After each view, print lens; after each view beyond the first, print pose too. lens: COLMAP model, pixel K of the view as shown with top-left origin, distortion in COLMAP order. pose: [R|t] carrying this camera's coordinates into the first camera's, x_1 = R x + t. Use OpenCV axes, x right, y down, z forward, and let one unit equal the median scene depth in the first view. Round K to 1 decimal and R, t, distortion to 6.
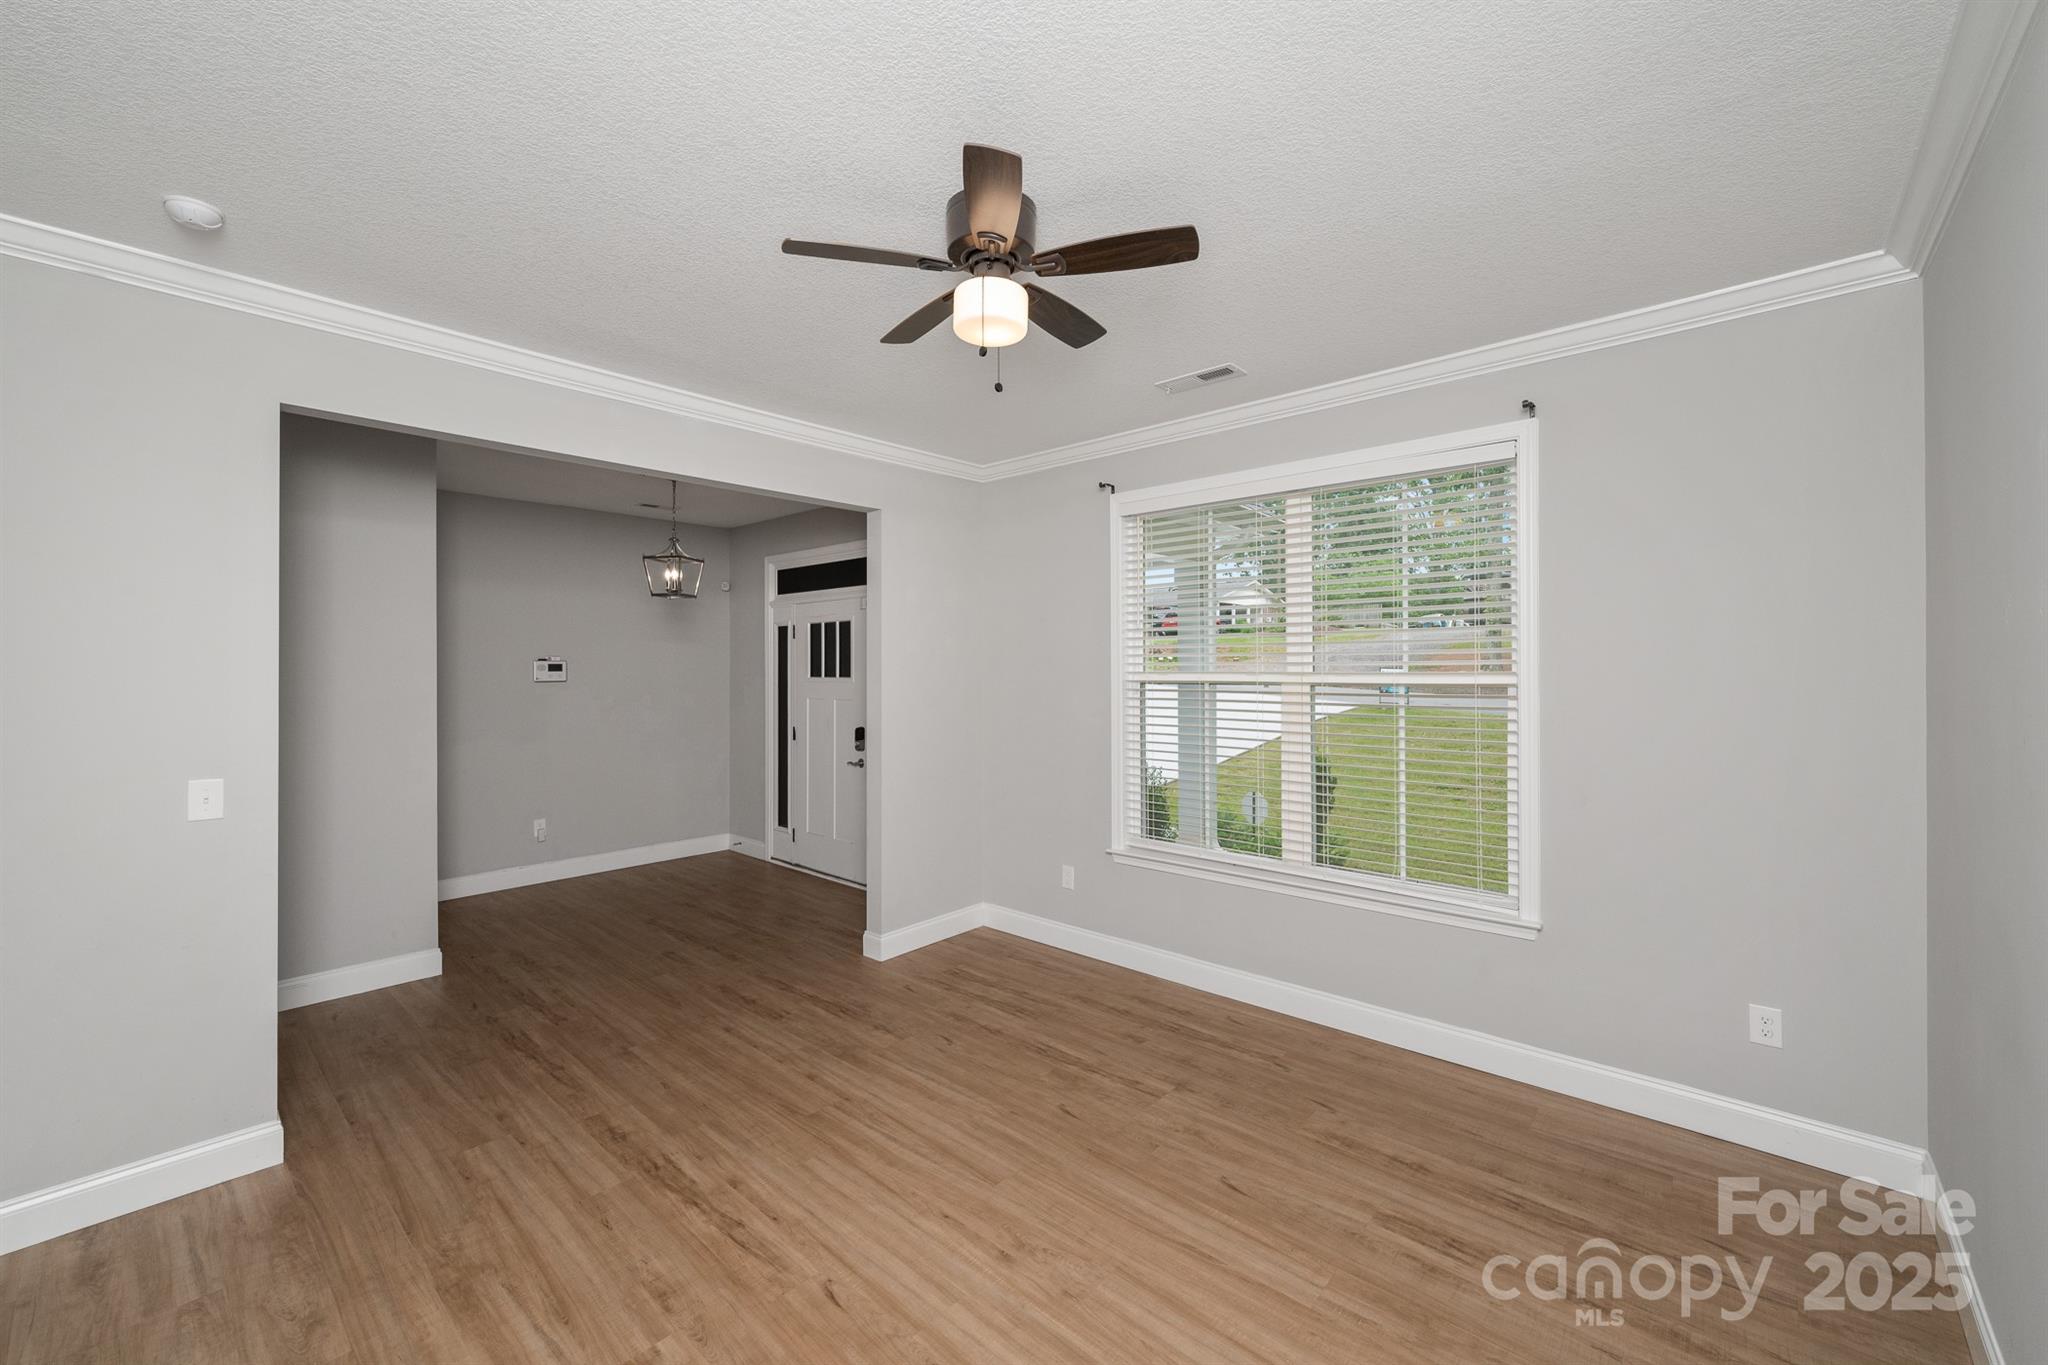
lens RADIAL K [[812.9, 0, 1028.8], [0, 812.9, 667.7], [0, 0, 1]] dist [-0.003361, -0.000077]
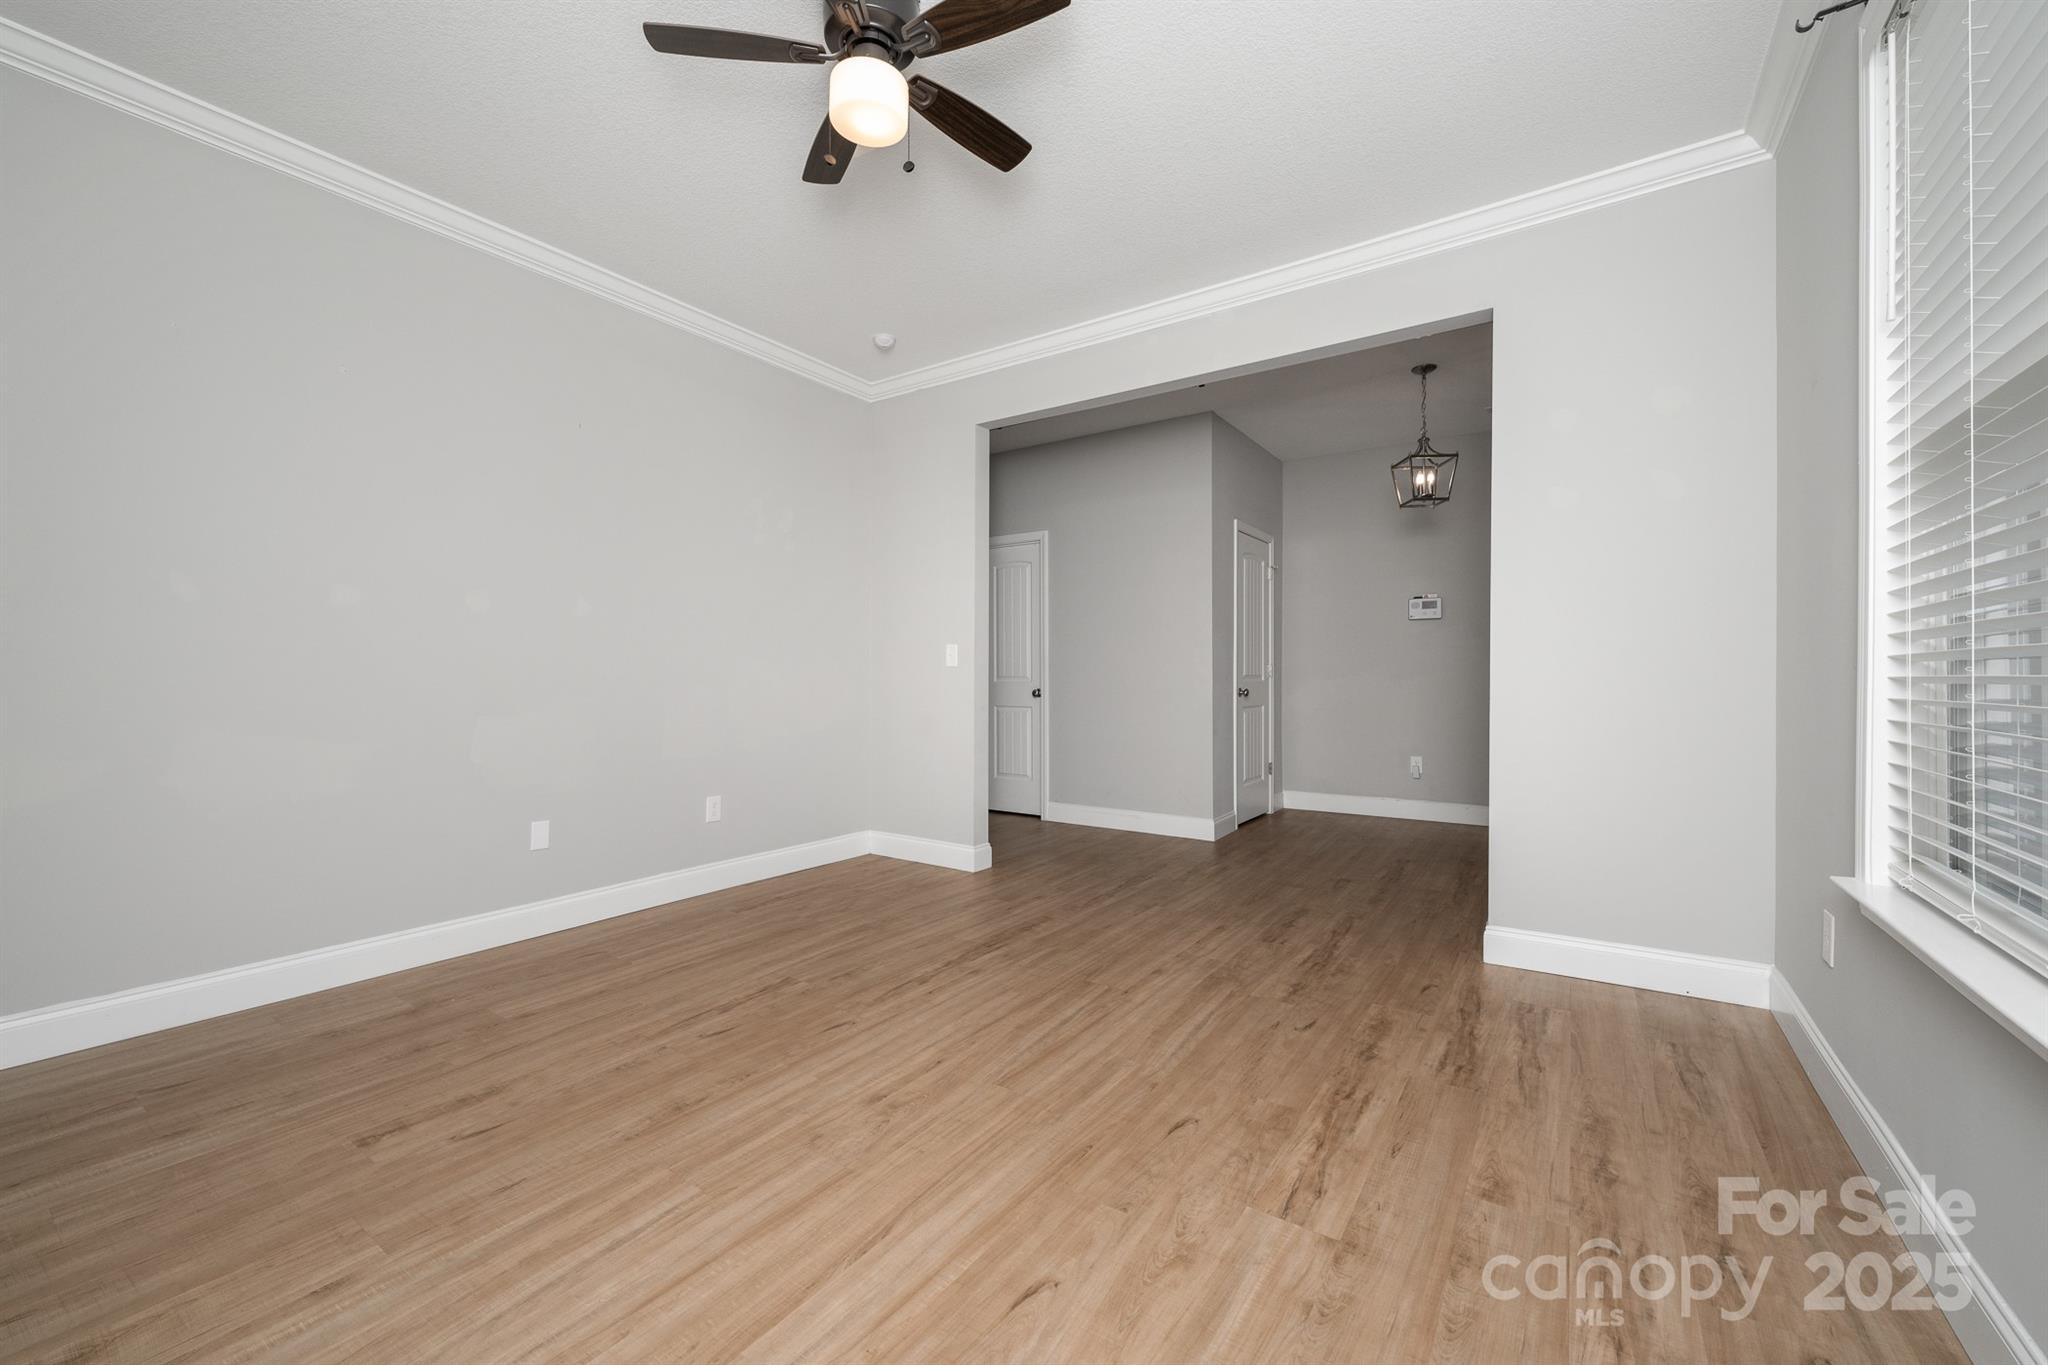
lens RADIAL K [[812.9, 0, 1011.9], [0, 812.9, 685.9], [0, 0, 1]] dist [-0.003361, -0.000077]
pose [[0.116488, 0.011949, -0.993120, 0.561046], [-0.000391, 0.999928, 0.011985, 0.145470], [0.993192, -0.001008, 0.116484, 0.640117]]
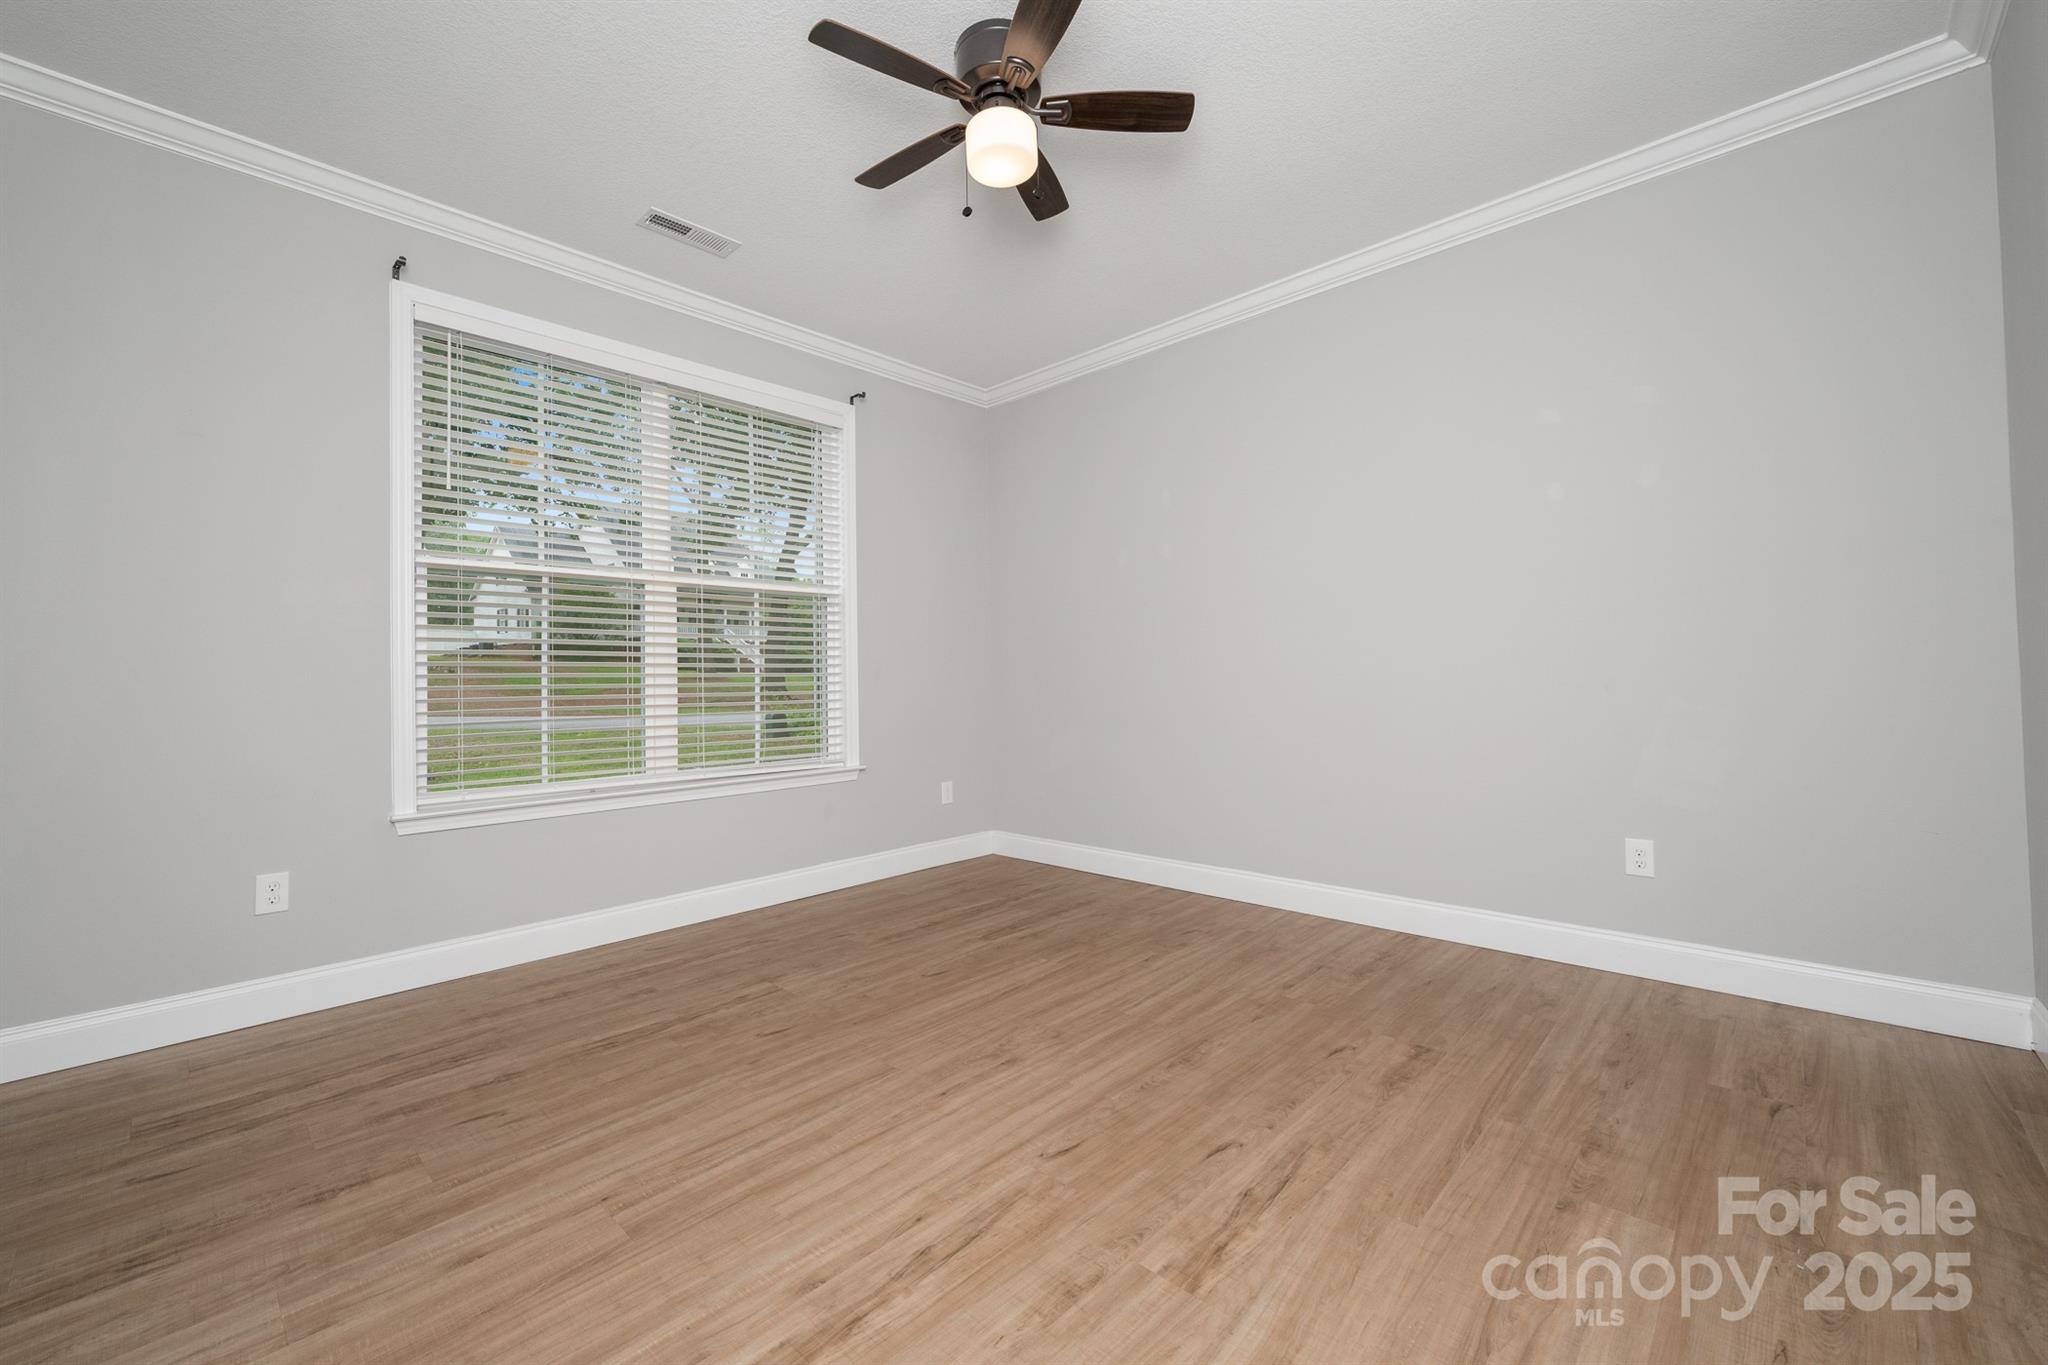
lens RADIAL K [[812.9, 0, 1019.2], [0, 812.9, 654.6], [0, 0, 1]] dist [-0.003361, -0.000077]
pose [[0.034069, 0.035810, 0.998778, -0.654661], [0.016470, 0.999202, -0.036387, 0.153397], [-0.999284, 0.017690, 0.033452, 0.578169]]
